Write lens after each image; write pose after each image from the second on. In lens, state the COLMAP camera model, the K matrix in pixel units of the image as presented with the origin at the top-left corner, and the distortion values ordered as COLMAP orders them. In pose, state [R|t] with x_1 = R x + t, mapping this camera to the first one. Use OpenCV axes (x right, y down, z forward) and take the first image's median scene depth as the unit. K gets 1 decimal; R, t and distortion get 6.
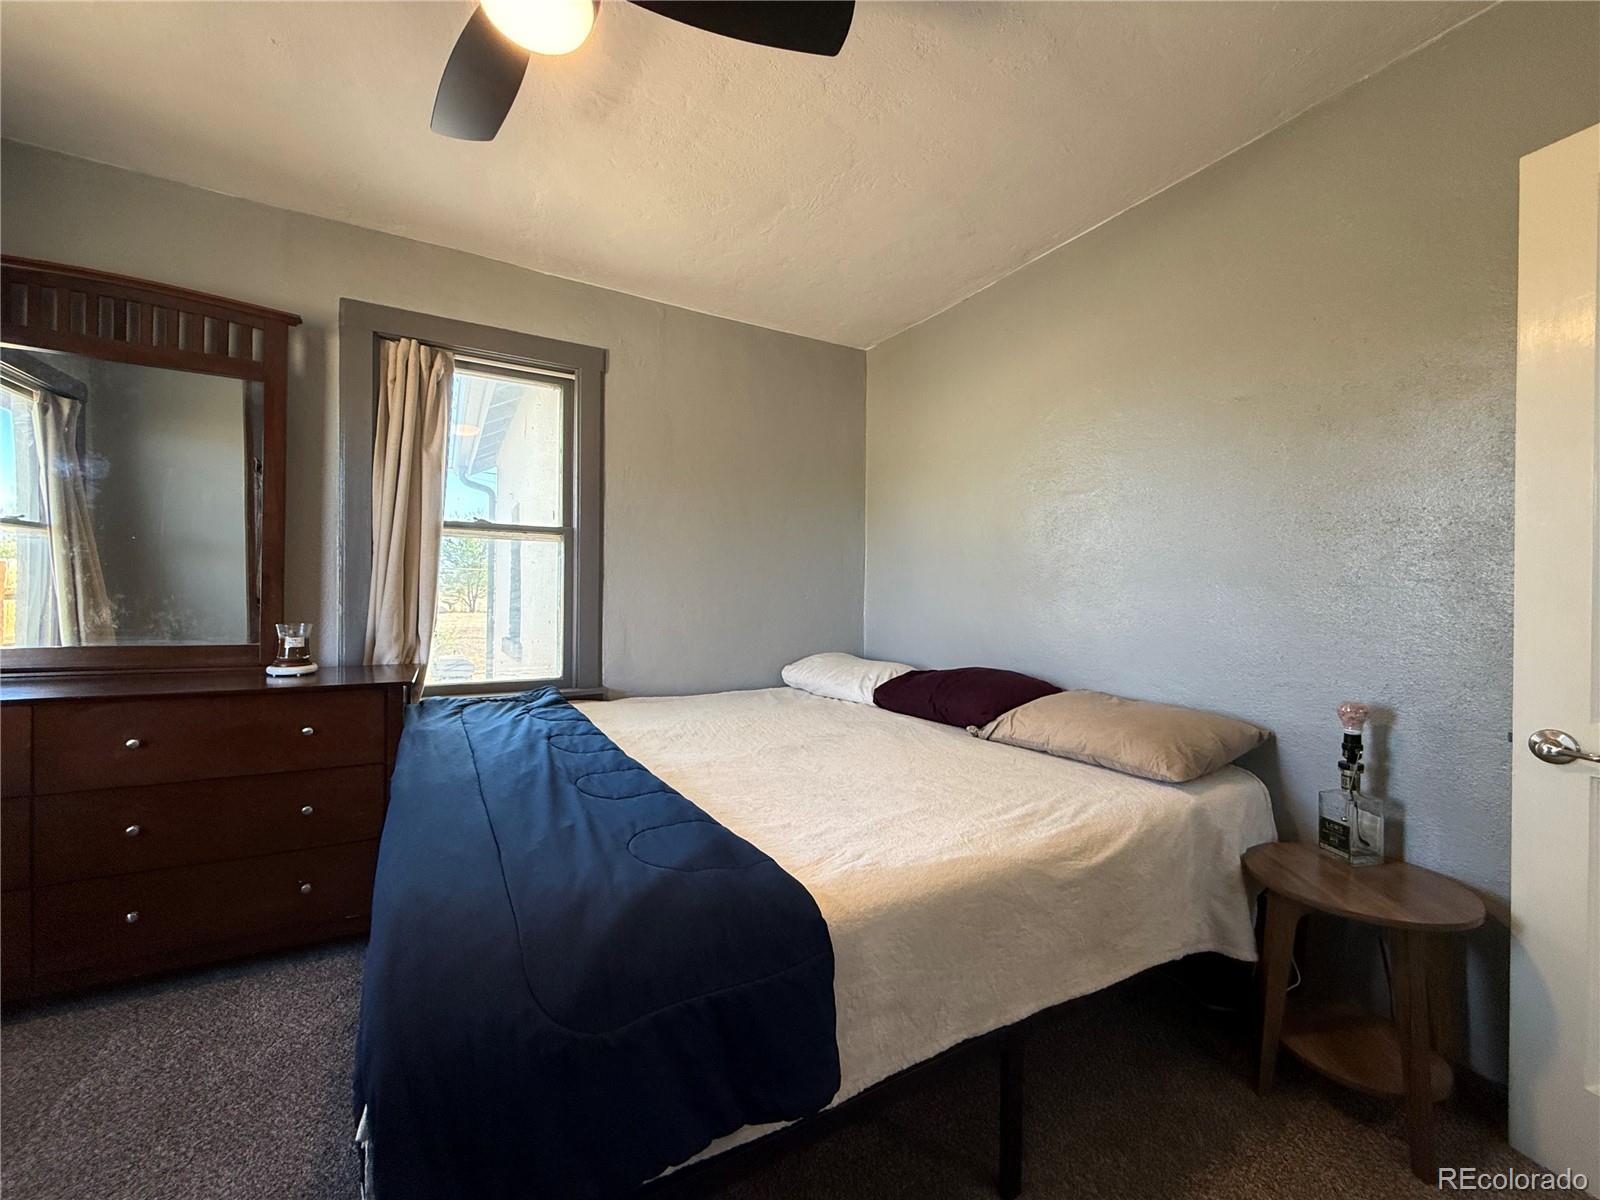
lens RADIAL K [[635.8, 0, 800.0], [0, 635.8, 600.0], [0, 0, 1]] dist [0.001872, 0.000138]
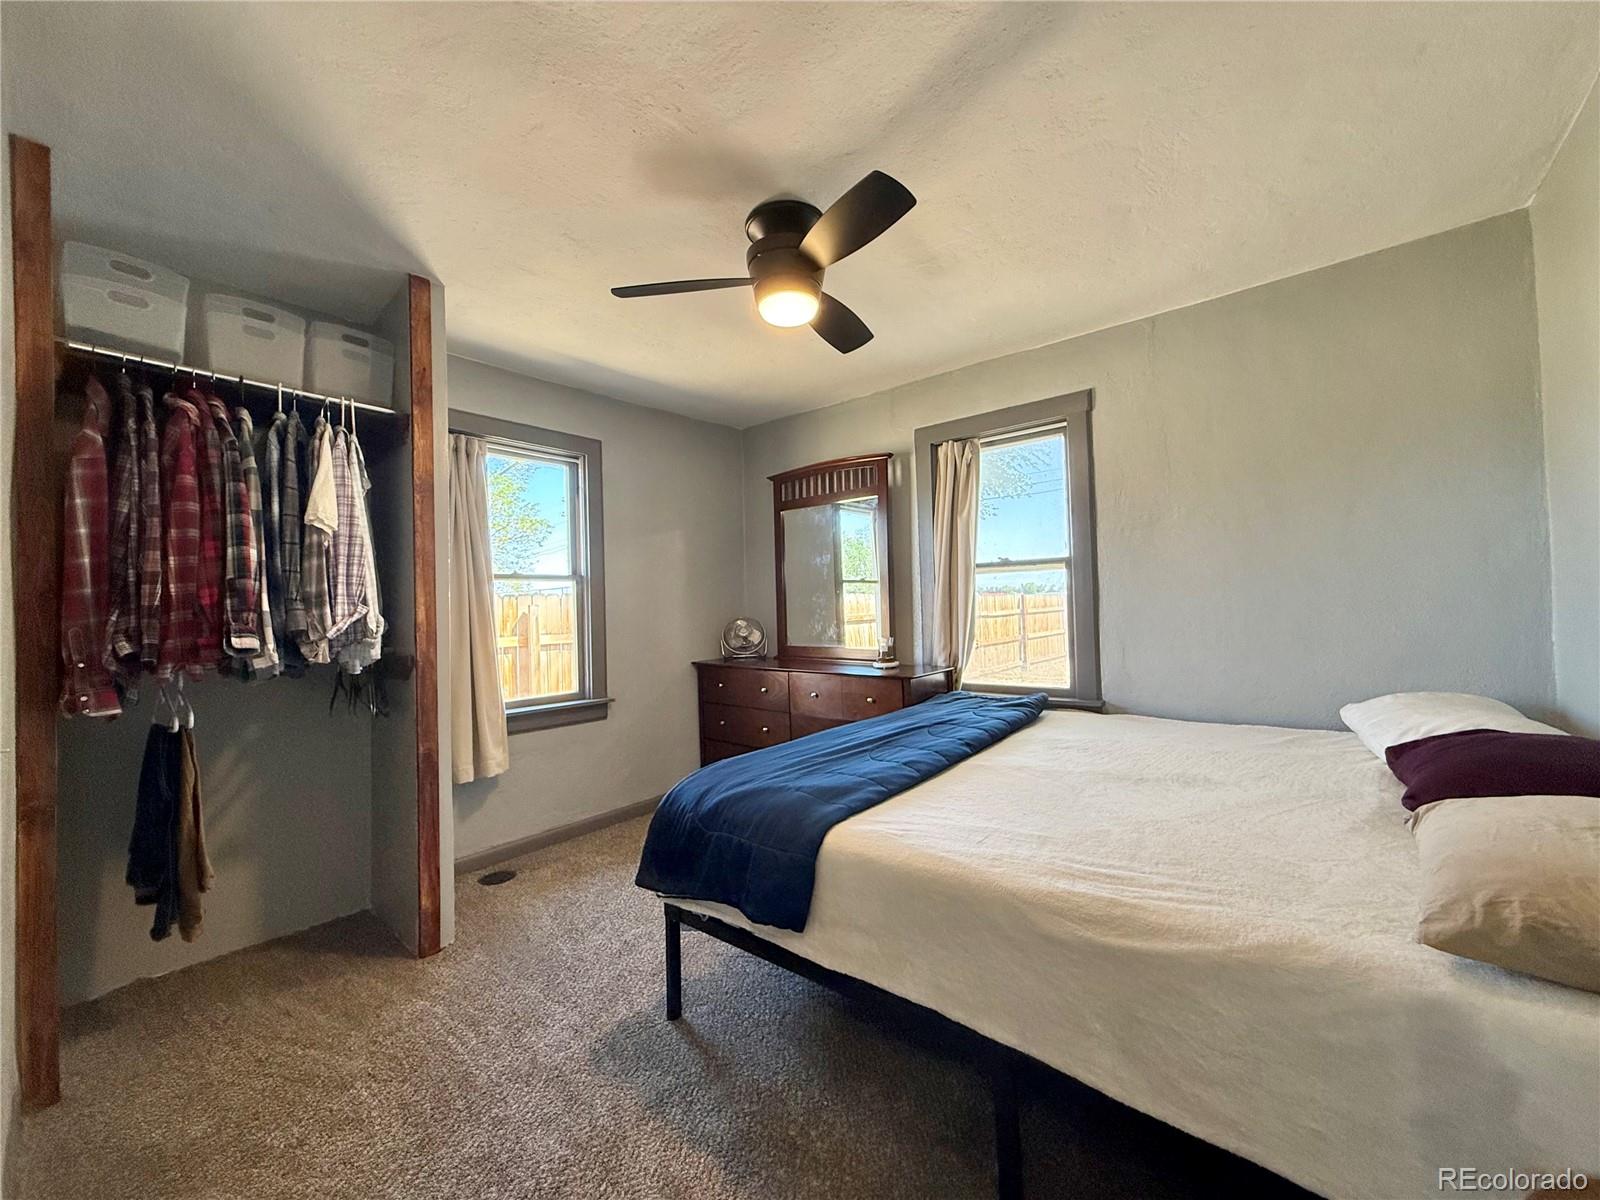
lens RADIAL K [[635.8, 0, 800.0], [0, 635.8, 600.0], [0, 0, 1]] dist [0.001872, 0.000138]
pose [[0.348498, -0.036103, -0.936614, 0.926851], [0.023007, 0.999286, -0.029959, -0.021799], [0.937027, -0.011108, 0.349079, 0.266817]]
